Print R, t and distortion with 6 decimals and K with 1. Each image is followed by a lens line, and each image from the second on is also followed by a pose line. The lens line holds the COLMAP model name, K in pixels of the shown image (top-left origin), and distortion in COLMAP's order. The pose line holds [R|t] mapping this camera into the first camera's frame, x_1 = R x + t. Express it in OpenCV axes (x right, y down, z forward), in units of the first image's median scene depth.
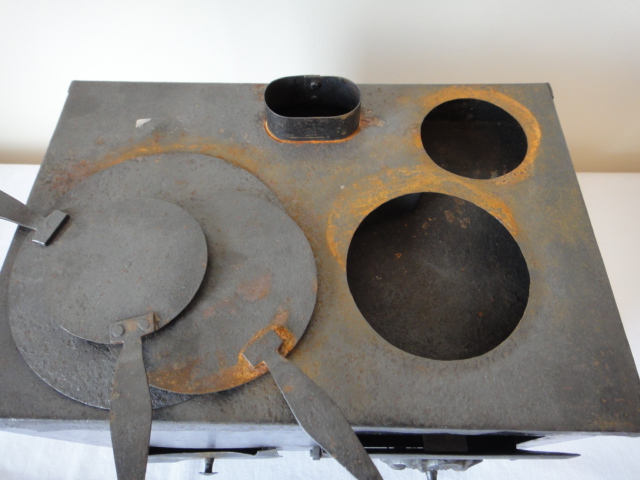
lens RADIAL K [[492.4, 0, 322.8], [0, 492.4, 238.0], [0, 0, 1]] dist [0.005210, -0.010900]
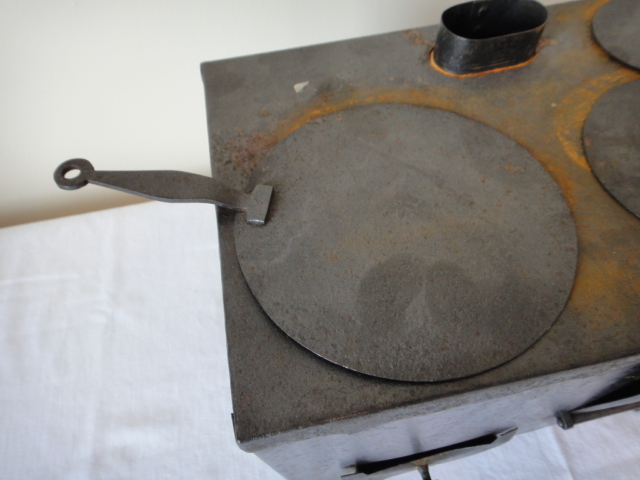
lens RADIAL K [[492.4, 0, 317.6], [0, 492.4, 241.2], [0, 0, 1]] dist [0.005210, -0.010900]
pose [[0.974965, -0.204839, 0.086516, -0.490771], [0.211280, 0.974676, -0.073270, 0.110058], [-0.069317, 0.089714, 0.993552, 0.154385]]
